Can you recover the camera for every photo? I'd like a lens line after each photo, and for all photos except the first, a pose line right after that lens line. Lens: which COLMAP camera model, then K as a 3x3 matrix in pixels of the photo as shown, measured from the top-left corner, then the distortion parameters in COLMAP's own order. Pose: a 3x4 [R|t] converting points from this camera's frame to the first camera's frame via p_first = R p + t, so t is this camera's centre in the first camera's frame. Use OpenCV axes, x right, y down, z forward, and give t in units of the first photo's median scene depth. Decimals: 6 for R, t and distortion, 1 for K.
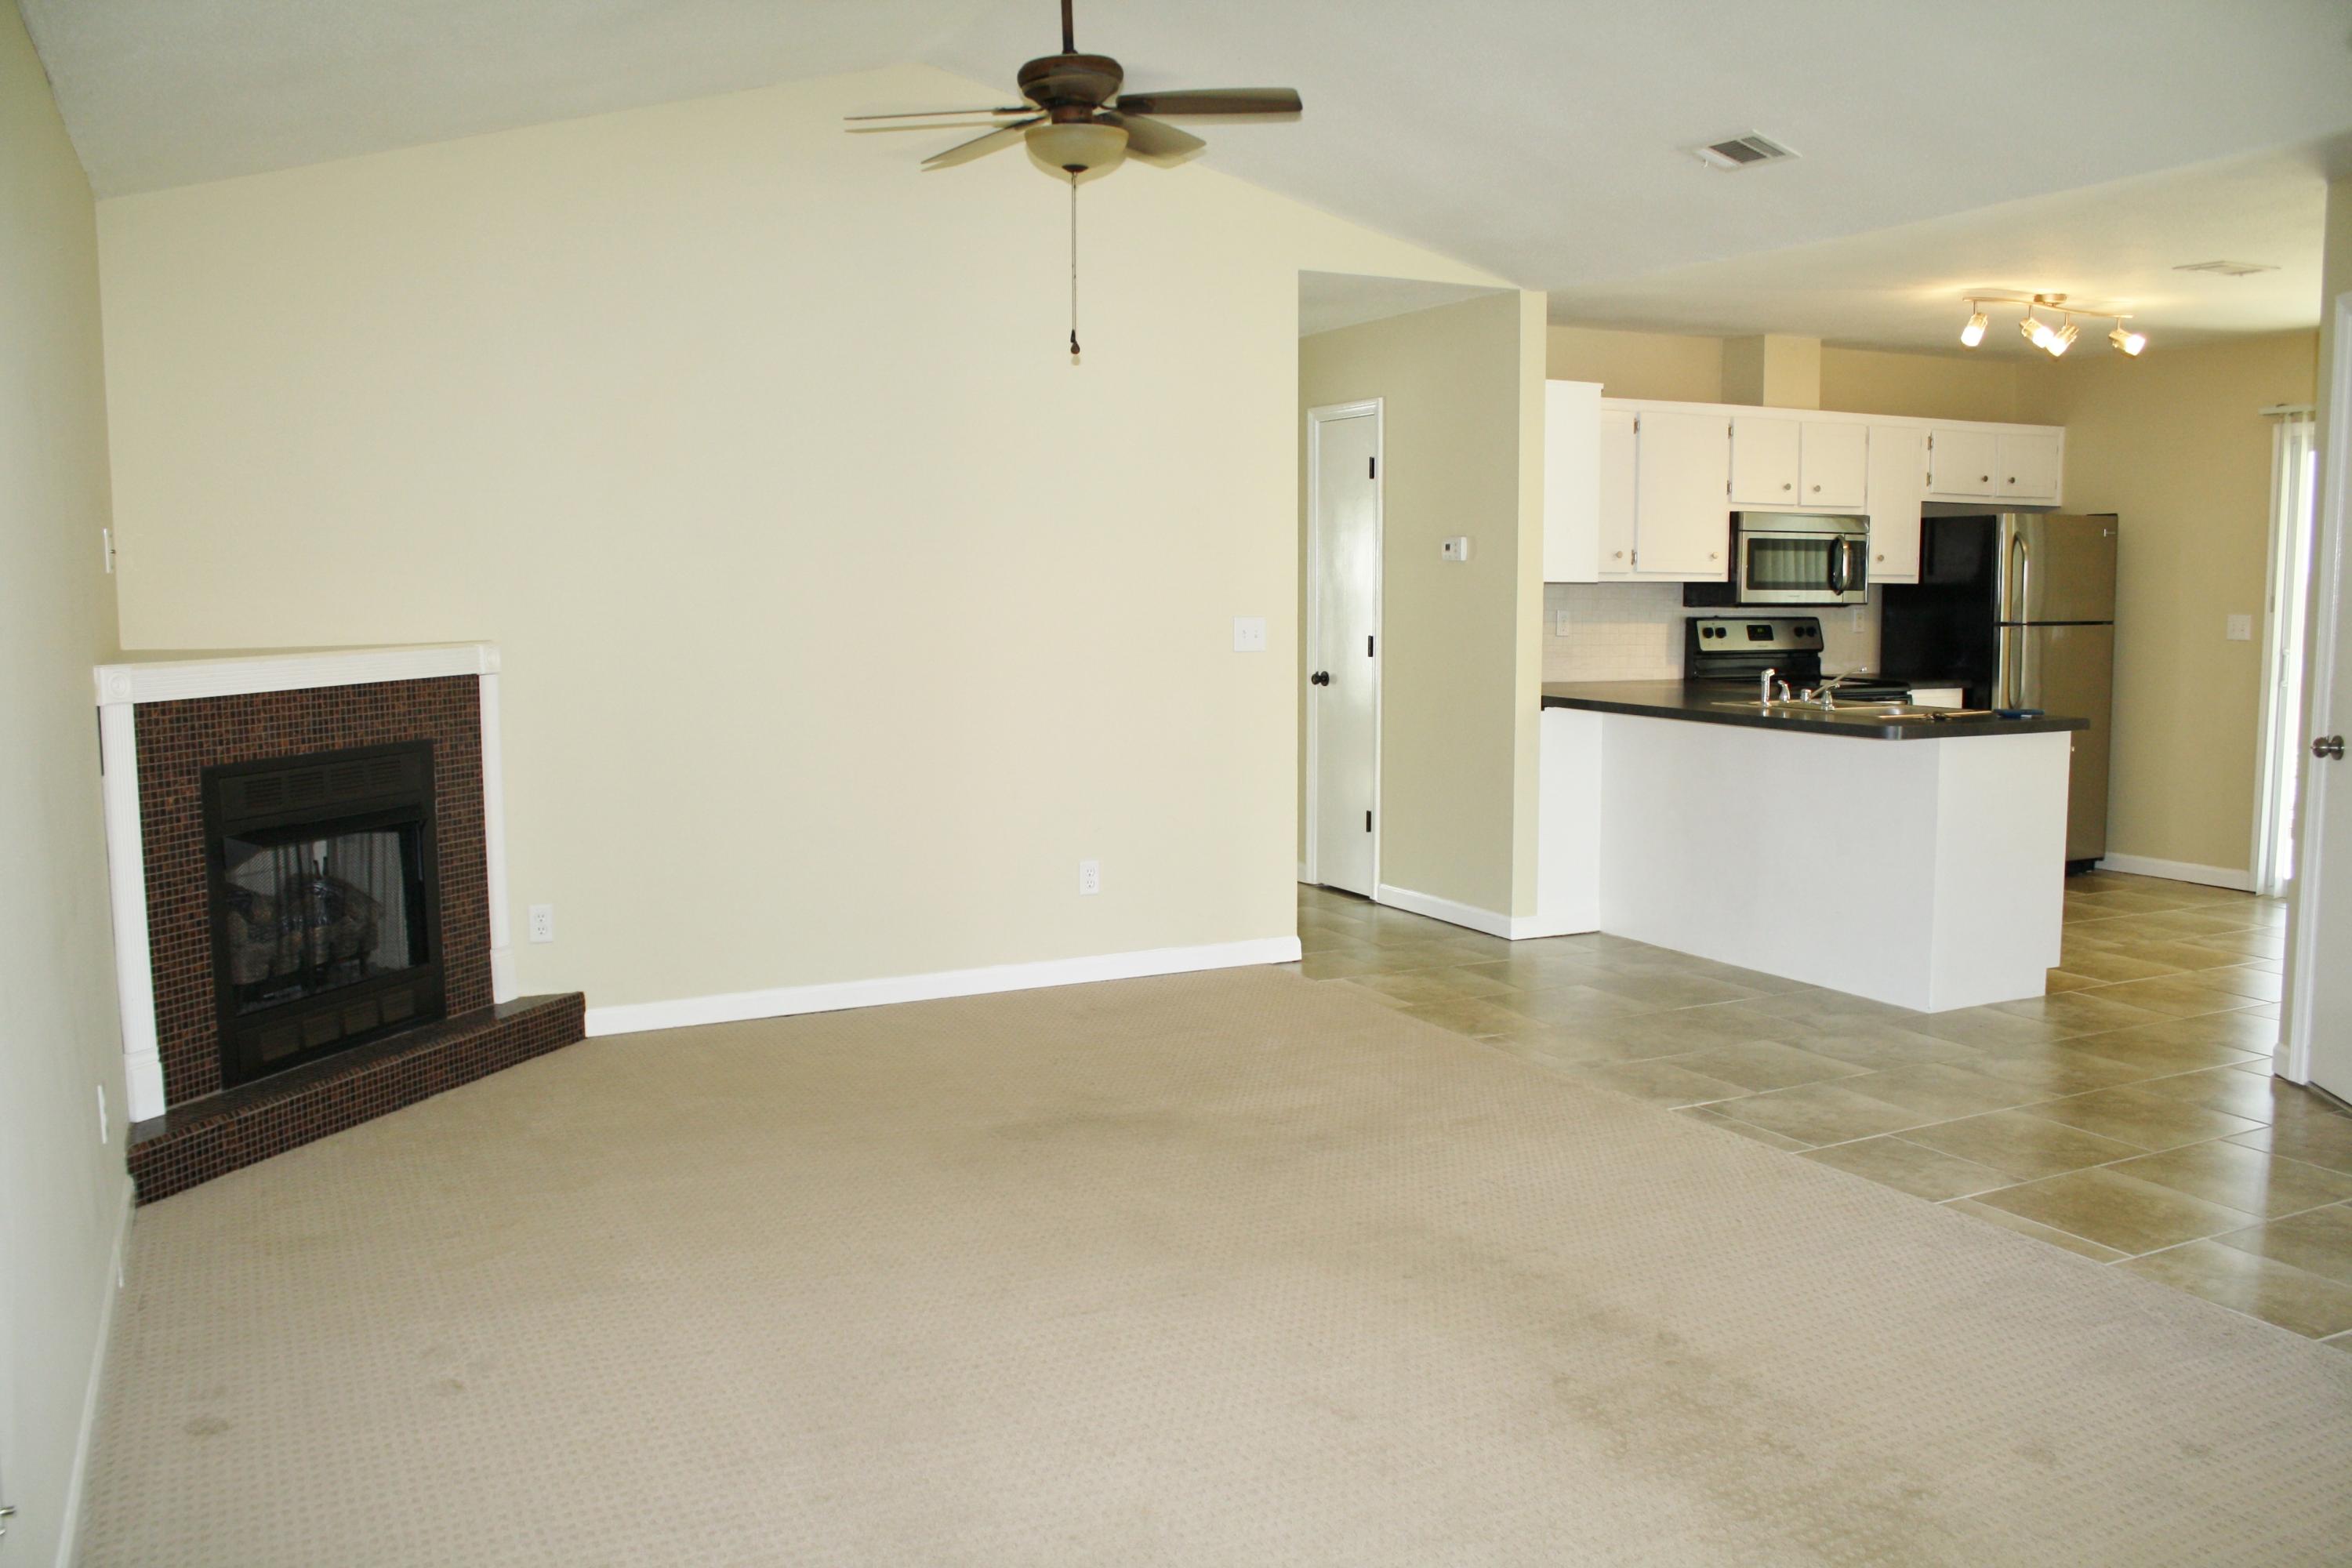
lens RADIAL K [[1973.6, 0, 1171.0], [0, 1973.6, 804.7], [0, 0, 1]] dist [-0.148340, 0.126856]
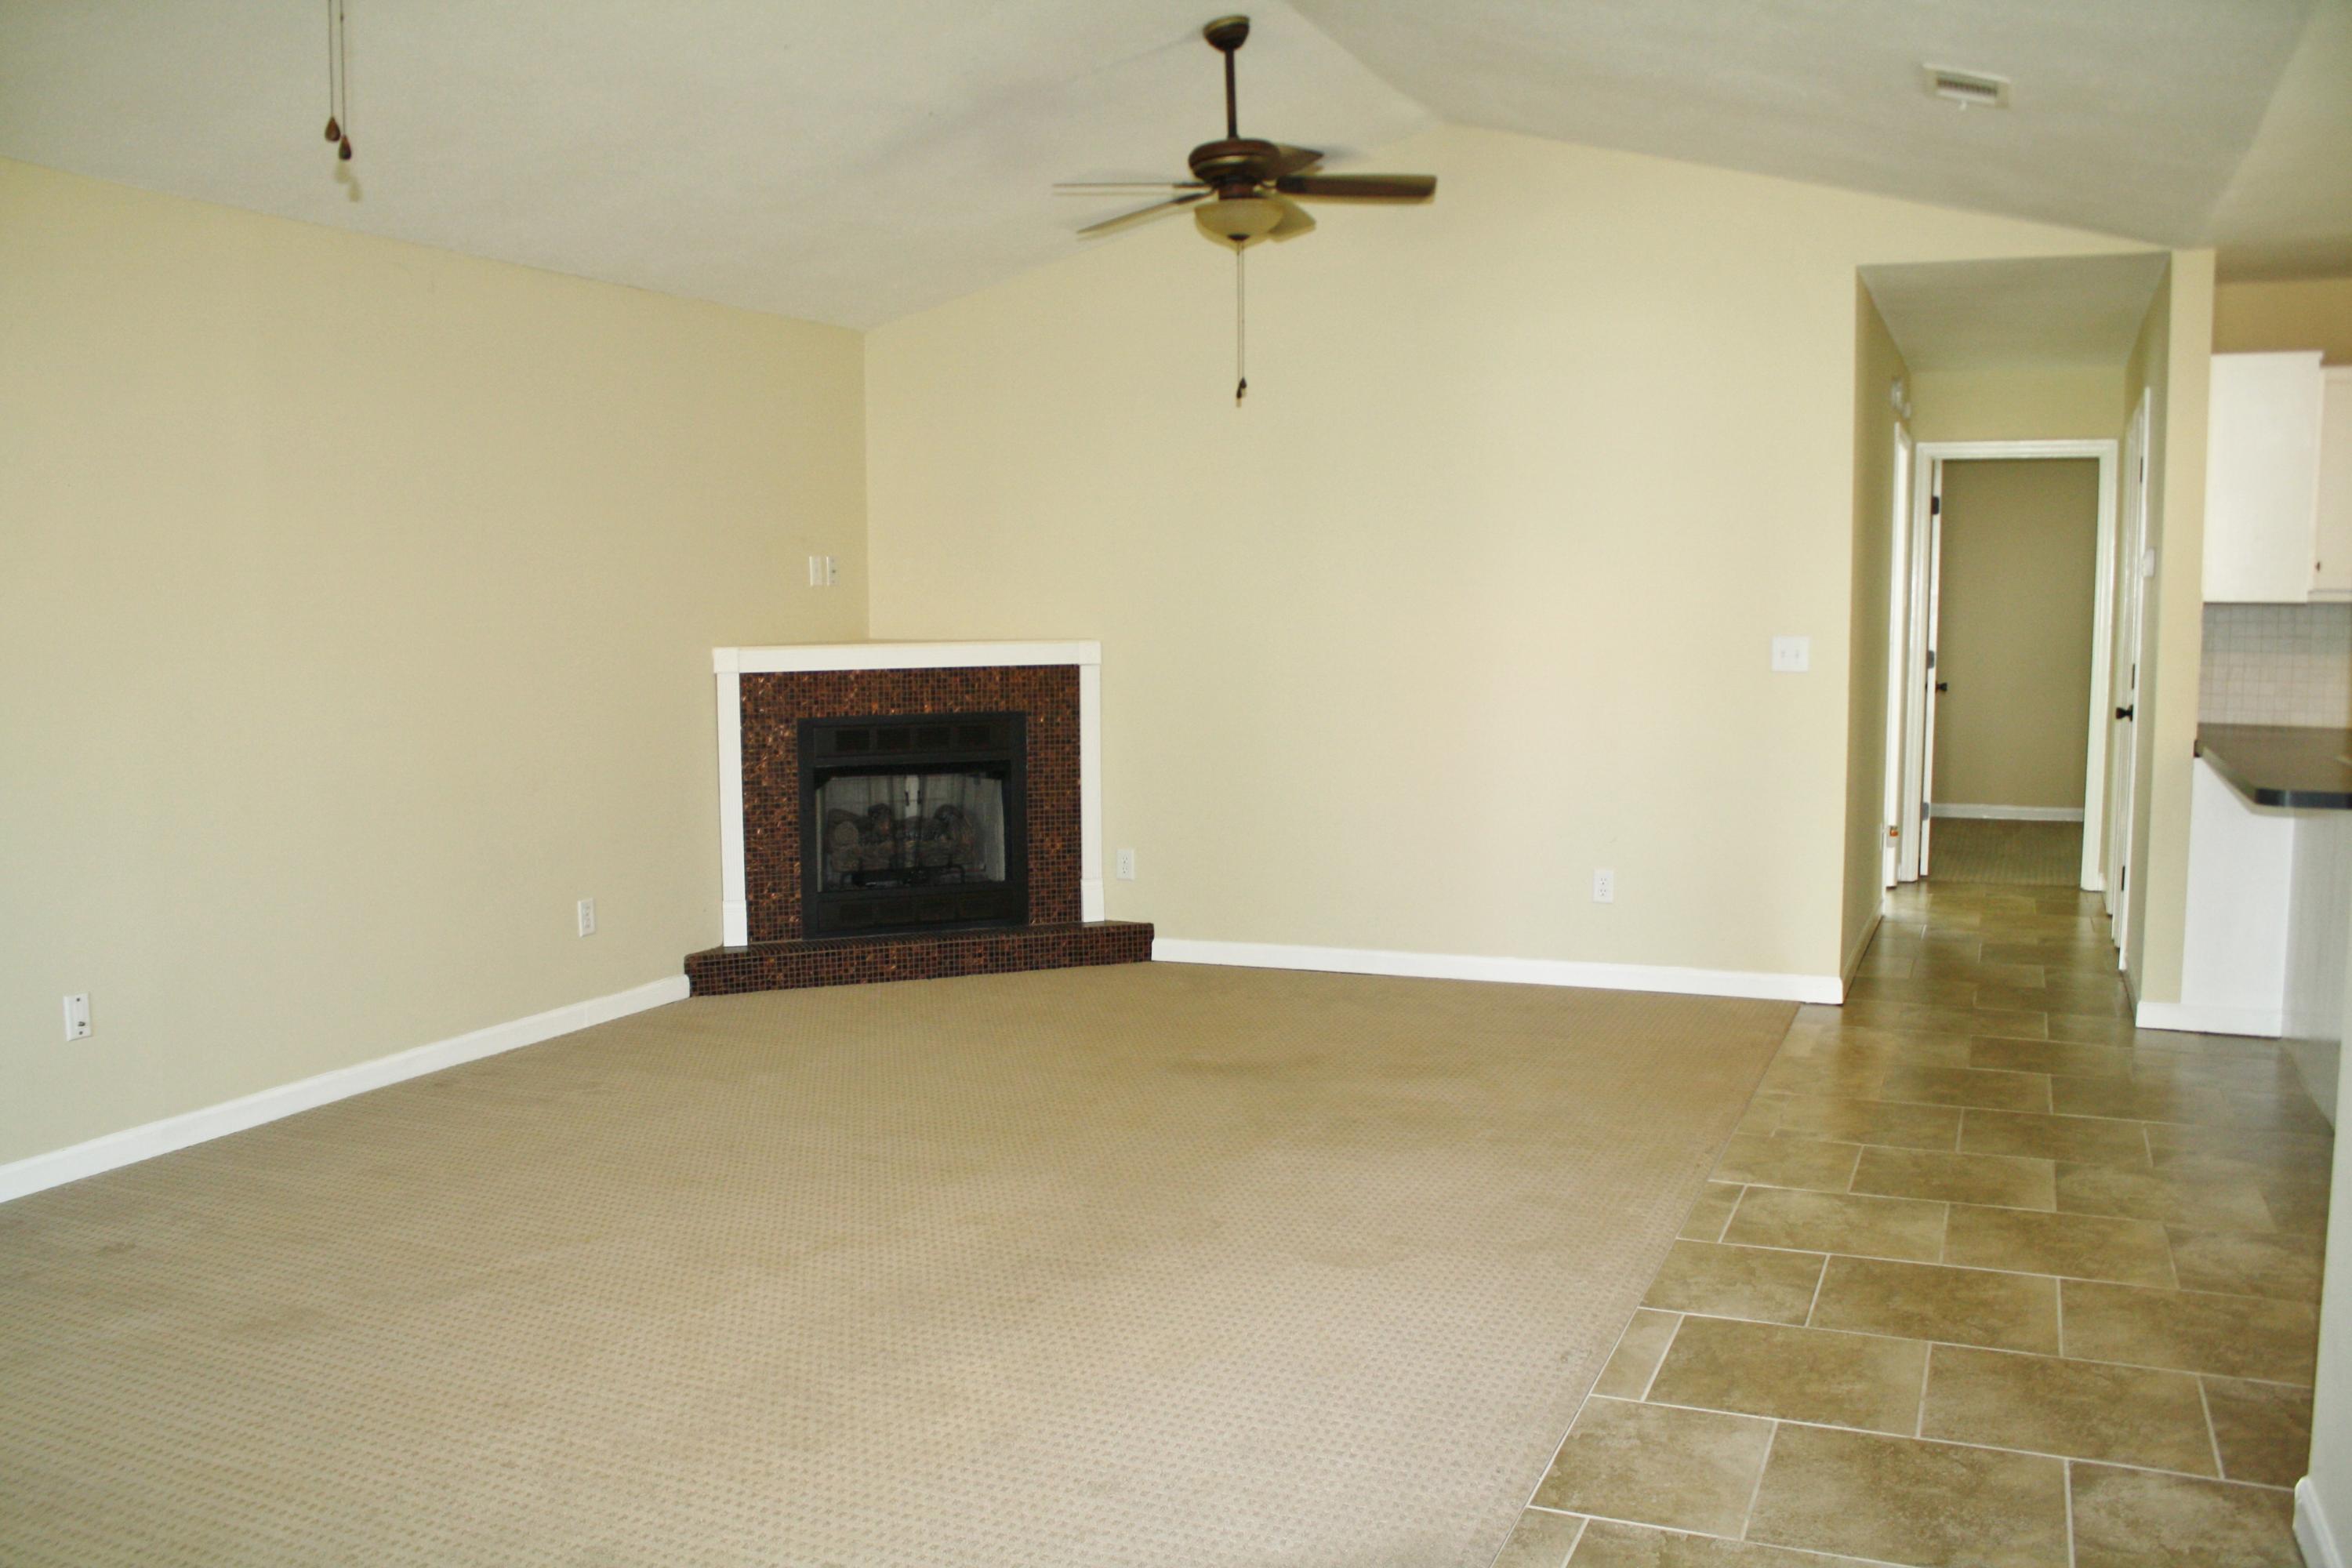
lens RADIAL K [[1973.6, 0, 1170.7], [0, 1973.6, 798.6], [0, 0, 1]] dist [-0.148340, 0.126856]
pose [[0.644019, 0.078194, -0.761003, 0.541534], [-0.085857, 0.995866, 0.029667, -0.017735], [0.760176, 0.046231, 0.648070, 0.154665]]
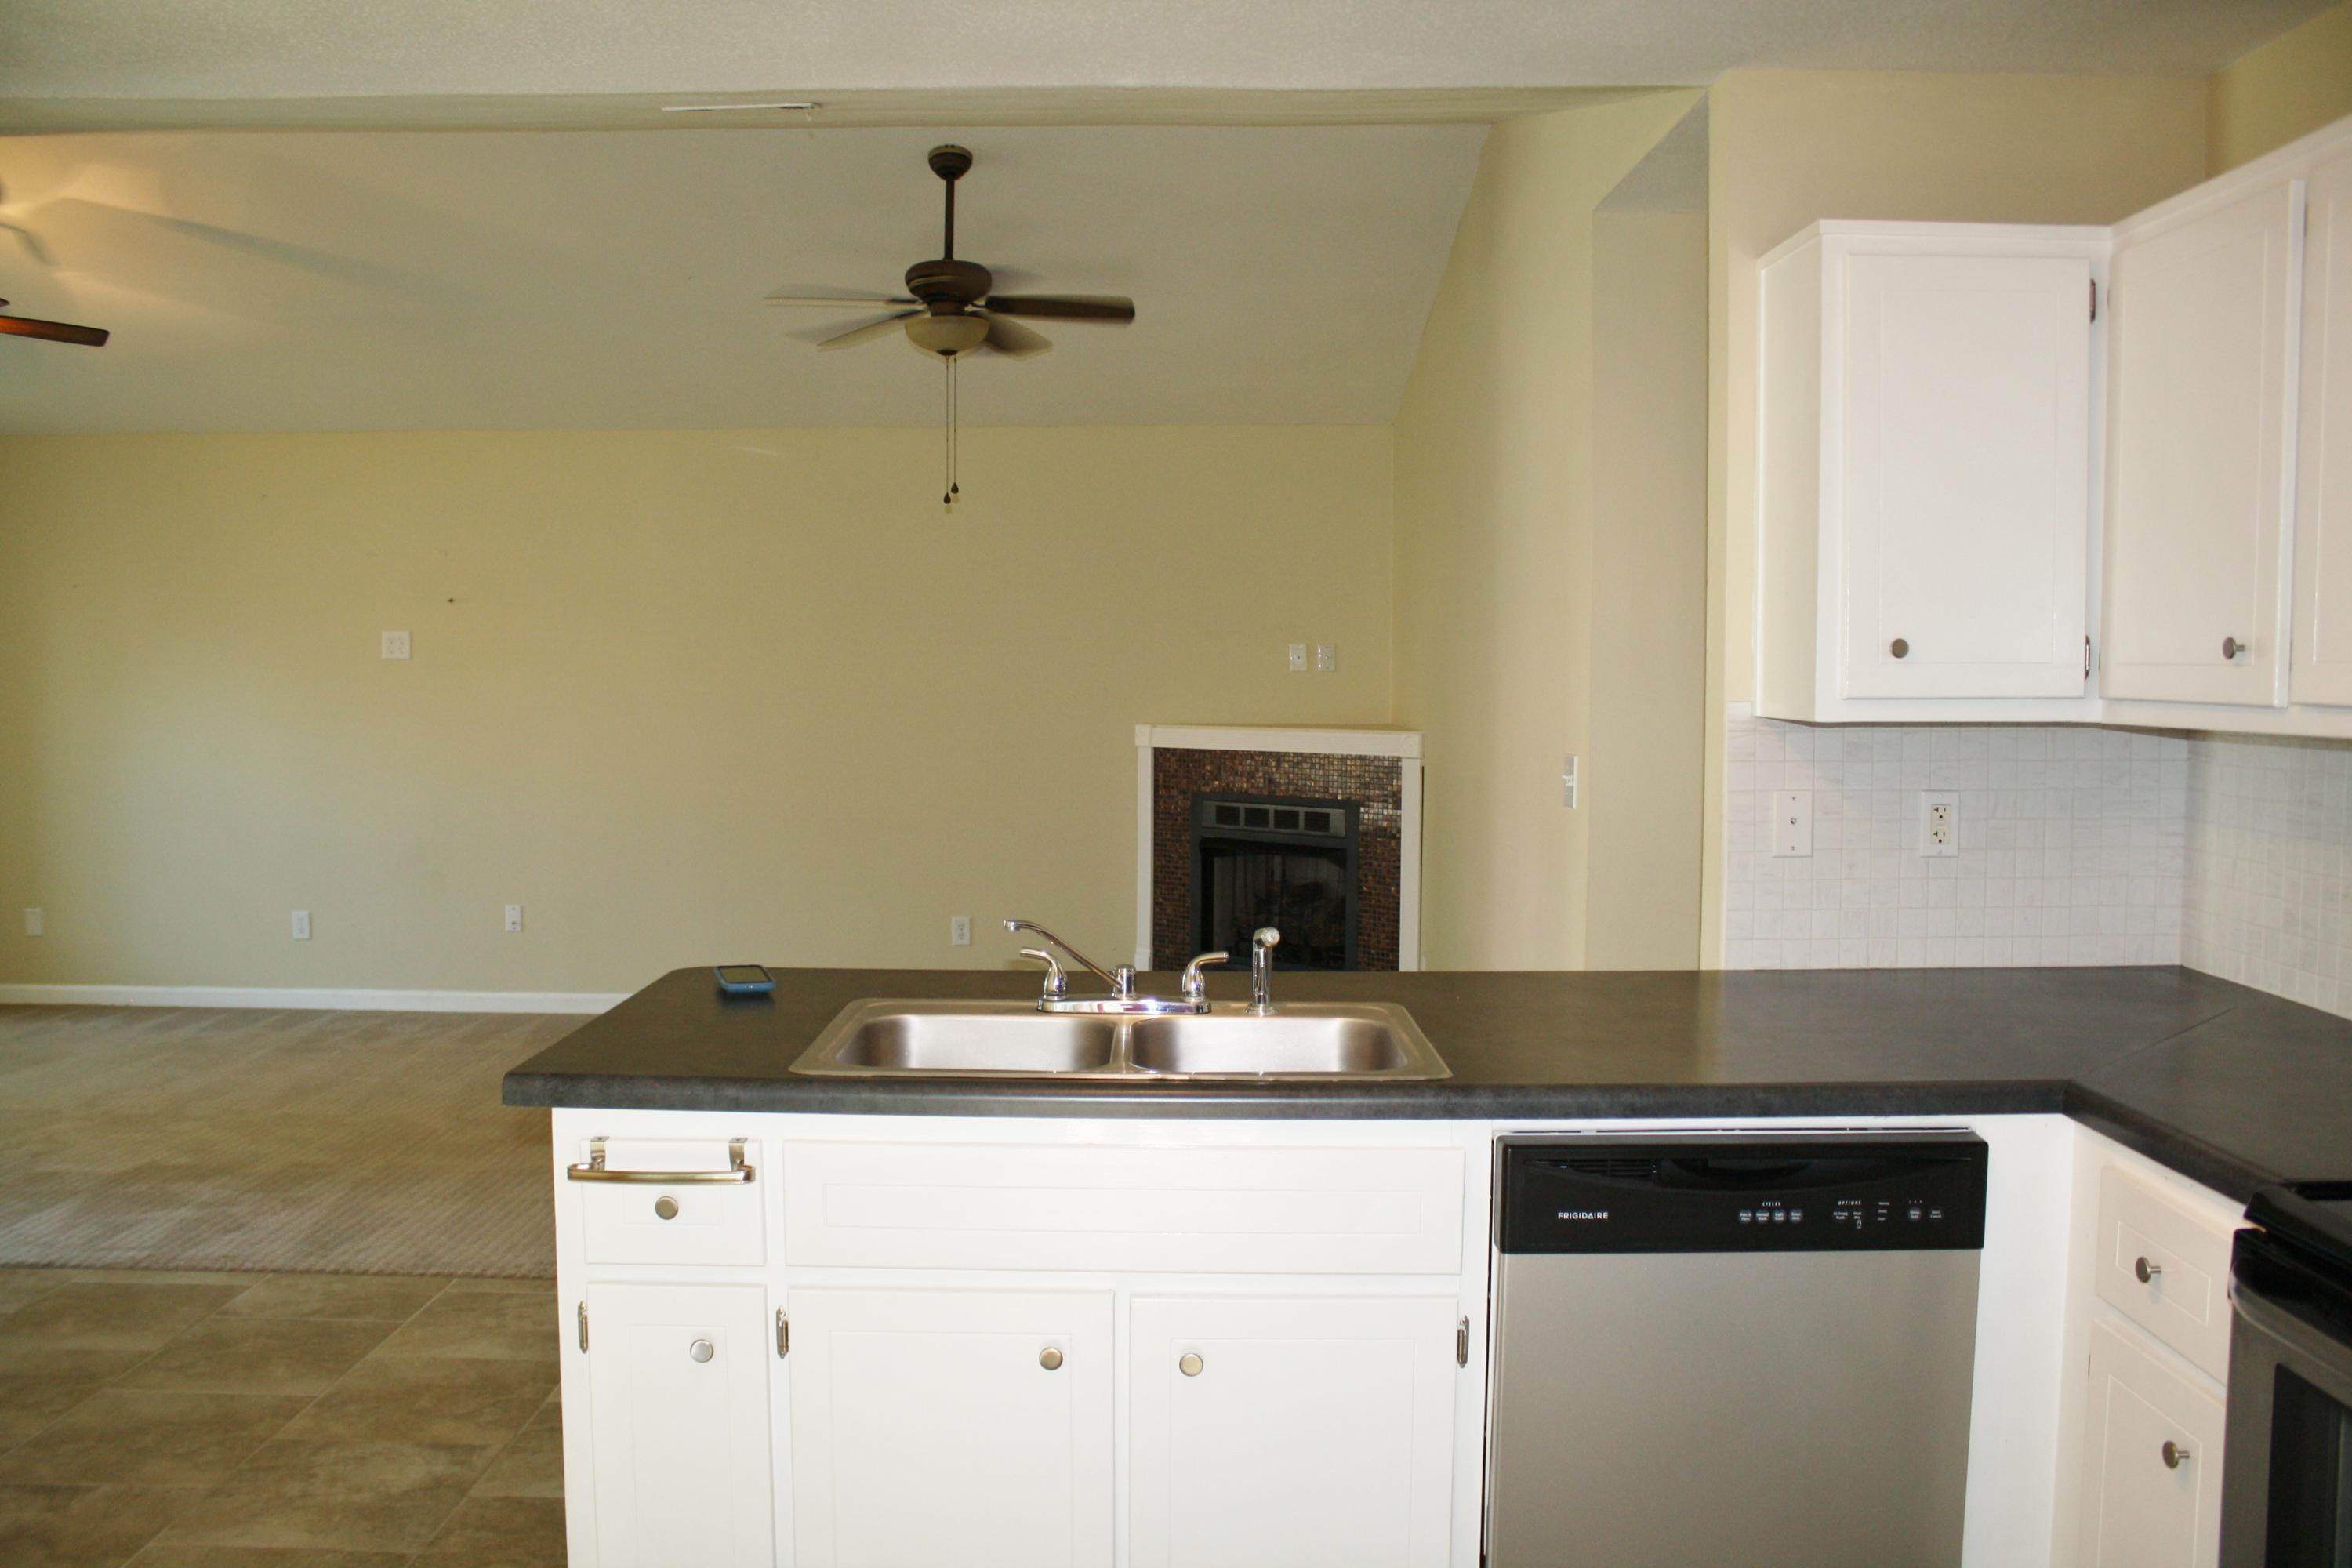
lens RADIAL K [[1973.6, 0, 1151.9], [0, 1973.6, 795.9], [0, 0, 1]] dist [-0.148340, 0.126856]
pose [[-0.447260, 0.059649, -0.892413, 0.659835], [-0.105197, 0.987340, 0.118716, -0.137438], [0.888196, 0.146976, -0.435323, 1.103462]]
